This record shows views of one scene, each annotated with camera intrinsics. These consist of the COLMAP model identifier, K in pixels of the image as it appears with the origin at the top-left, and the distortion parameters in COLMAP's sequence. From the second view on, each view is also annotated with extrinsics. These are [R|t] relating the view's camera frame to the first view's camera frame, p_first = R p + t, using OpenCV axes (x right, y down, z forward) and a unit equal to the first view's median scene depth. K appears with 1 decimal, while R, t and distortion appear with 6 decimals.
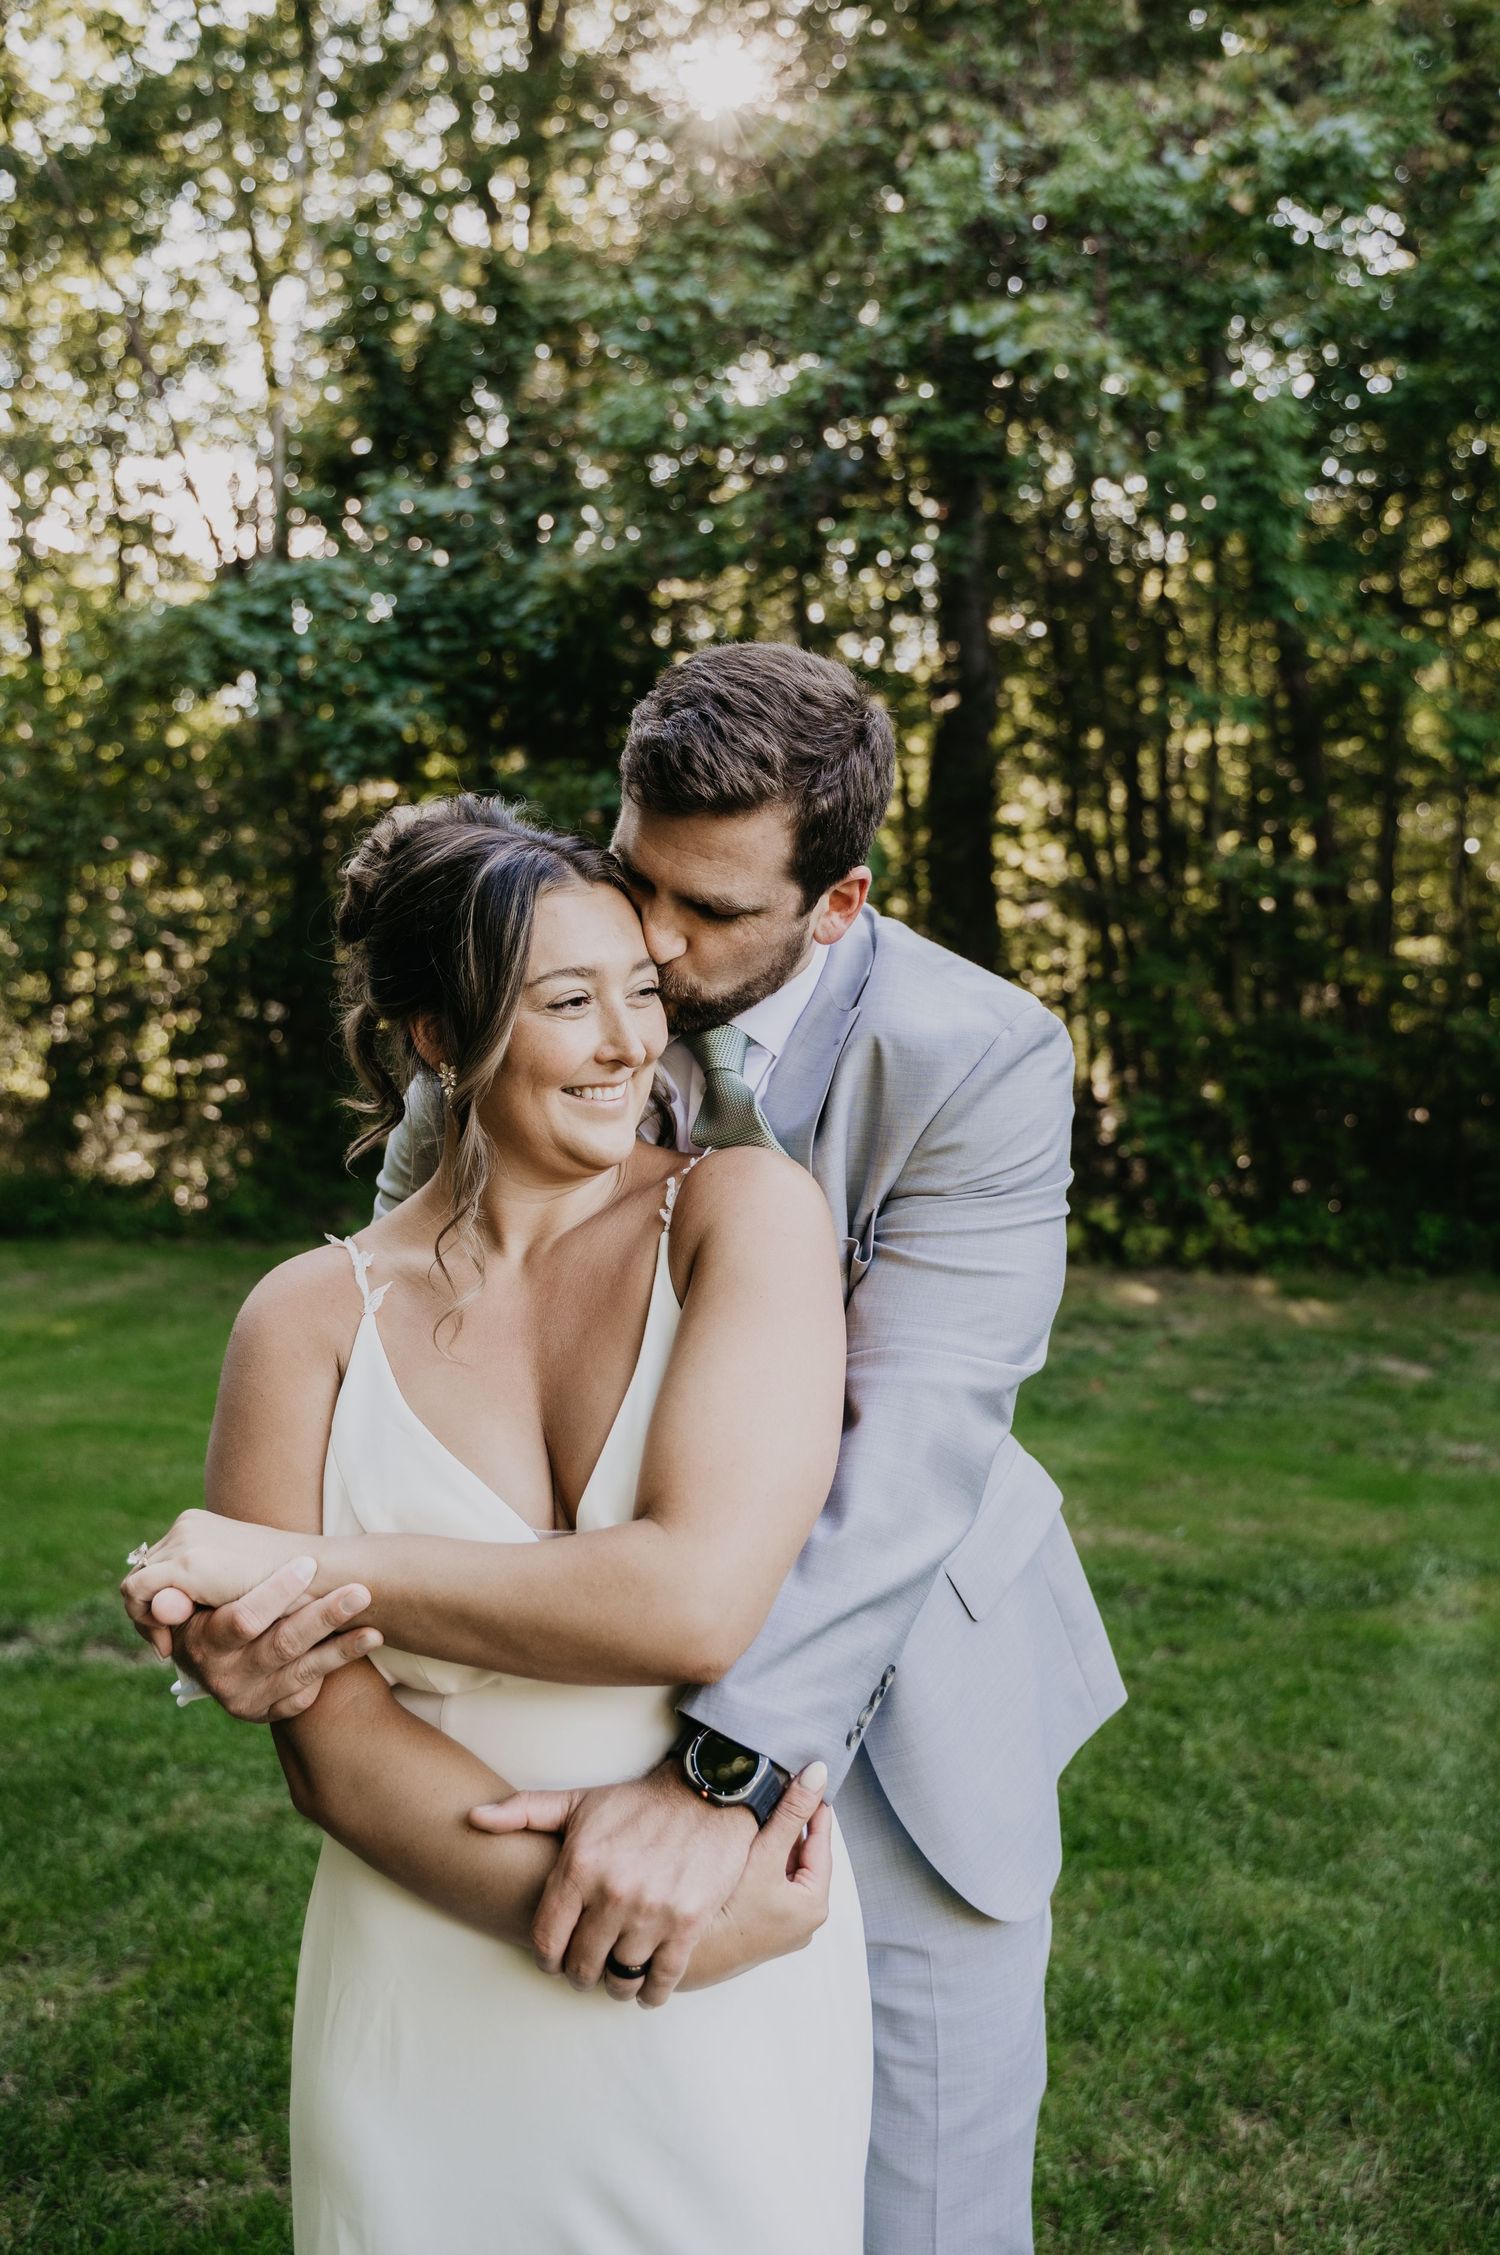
lens RADIAL K [[3098.3, 0, 794.6], [0, 3098.3, 942.4], [0, 0, 1]] dist [0.019914, 0.000000]
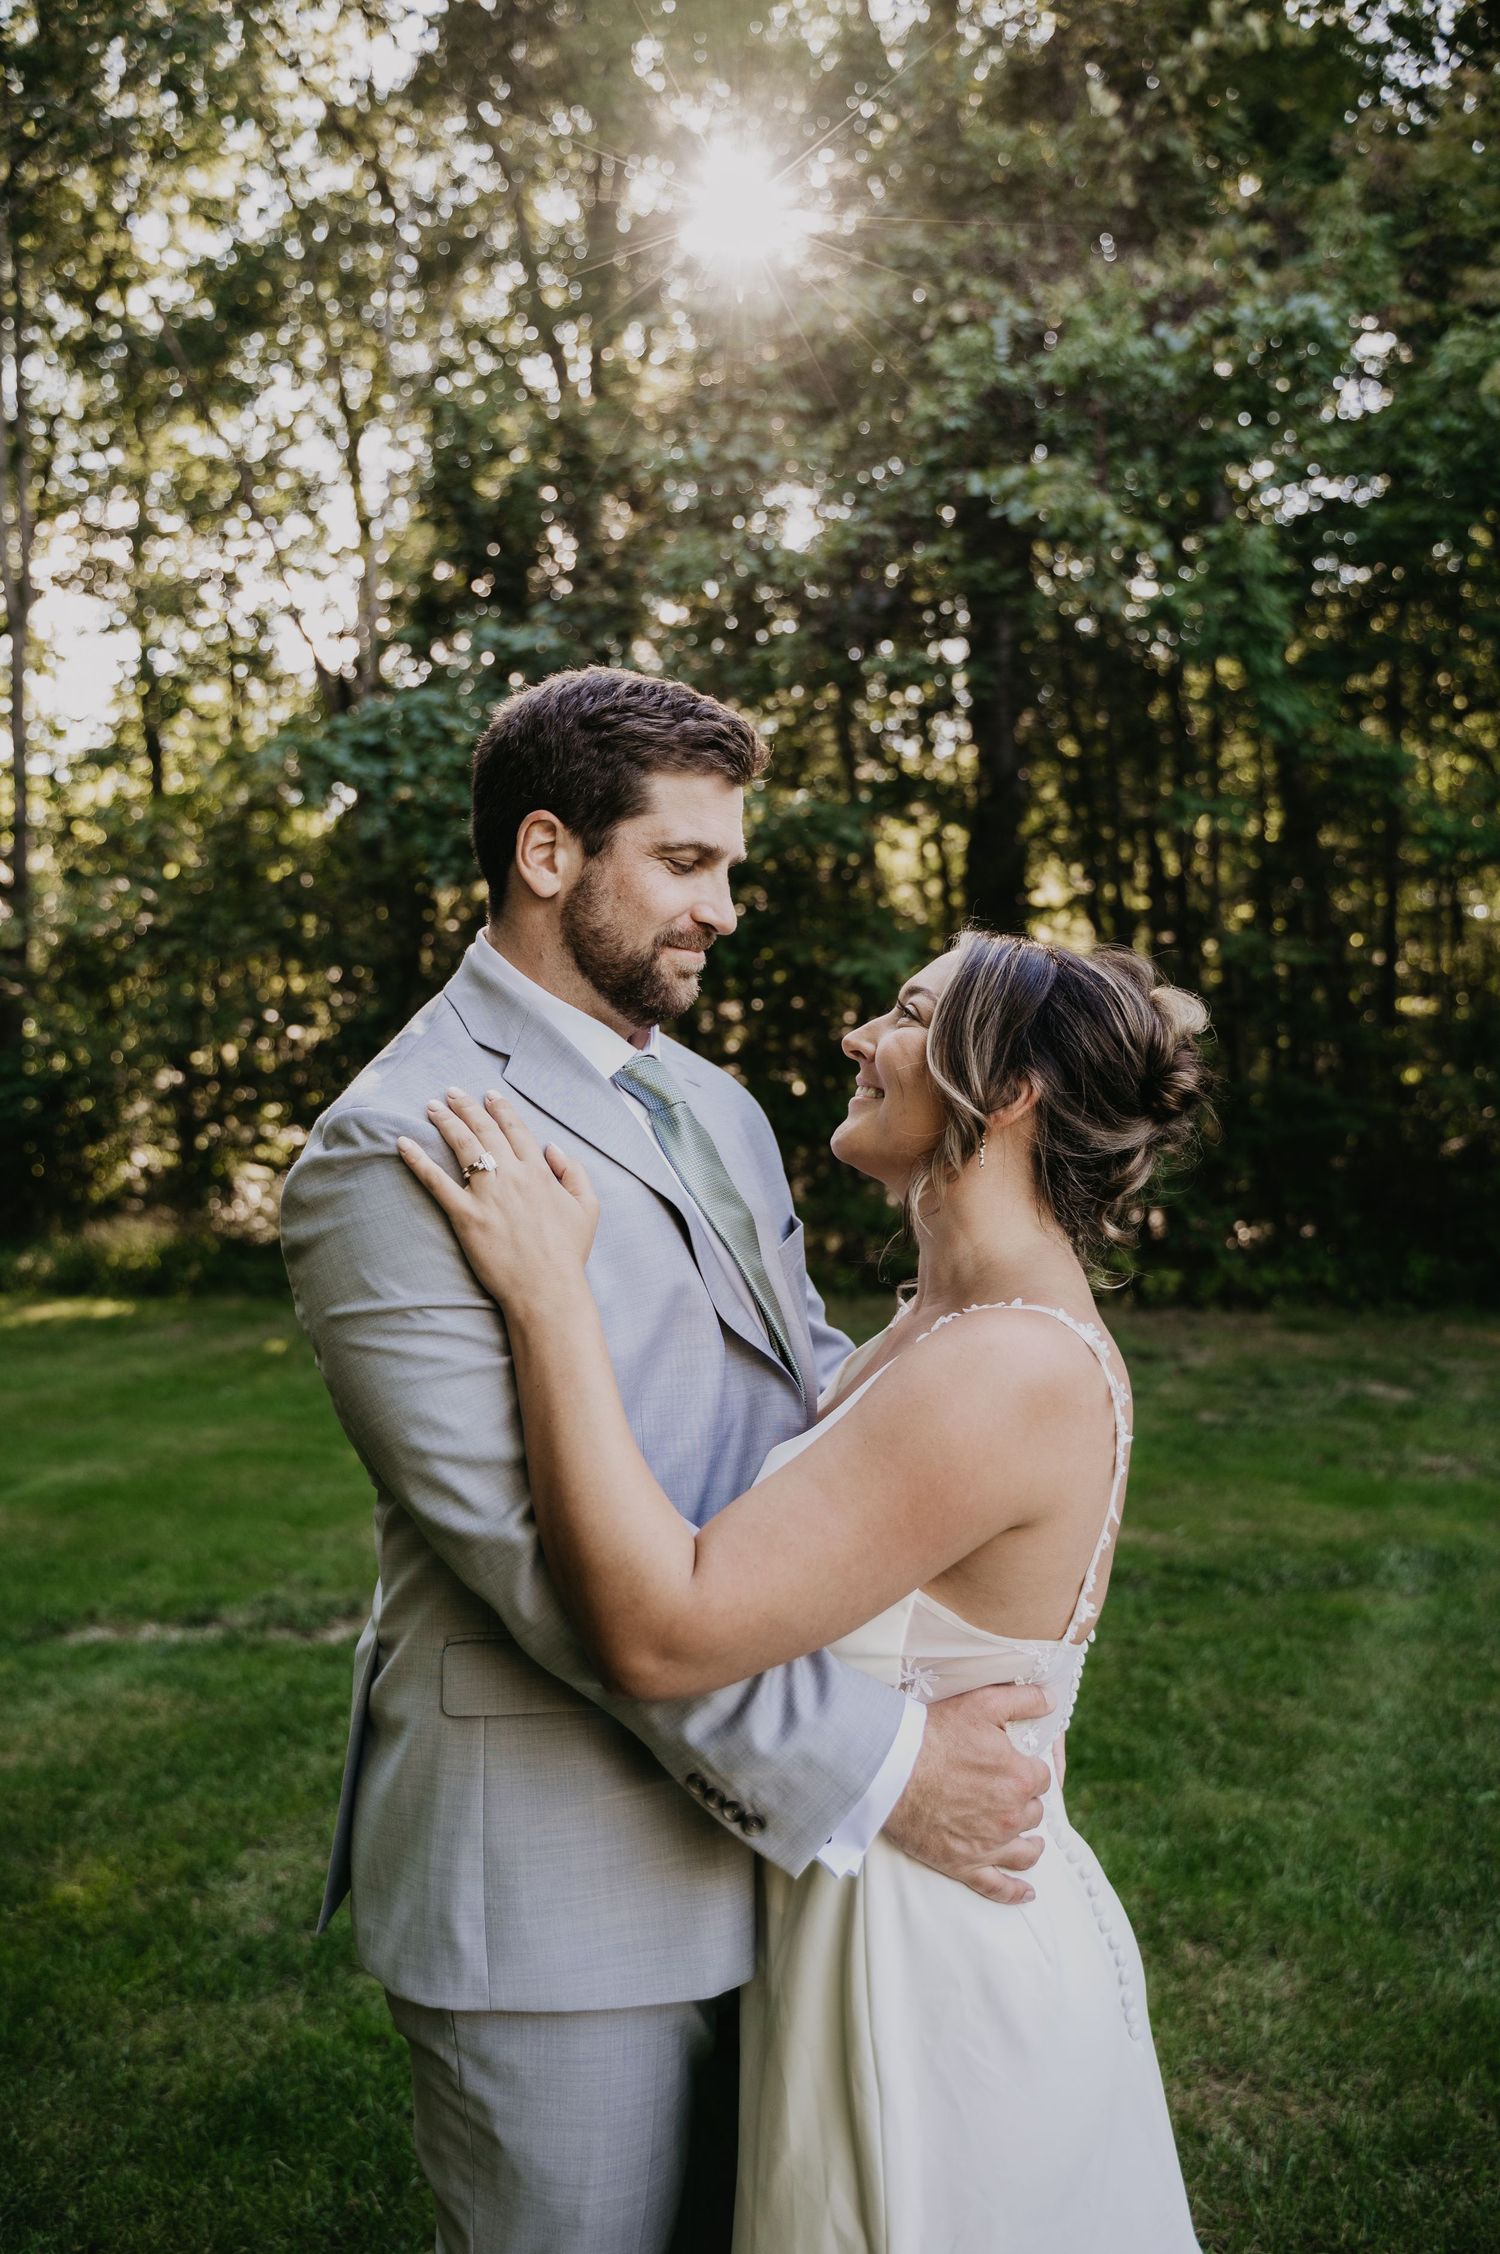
lens RADIAL K [[3096.9, 0, 685.6], [0, 3096.9, 995.6], [0, 0, 1]] dist [0.019914, 0.000000]
pose [[0.998412, -0.019354, -0.052910, 0.002449], [0.019401, 0.999812, 0.000380, -0.012232], [0.052893, -0.001406, 0.998599, -0.138225]]
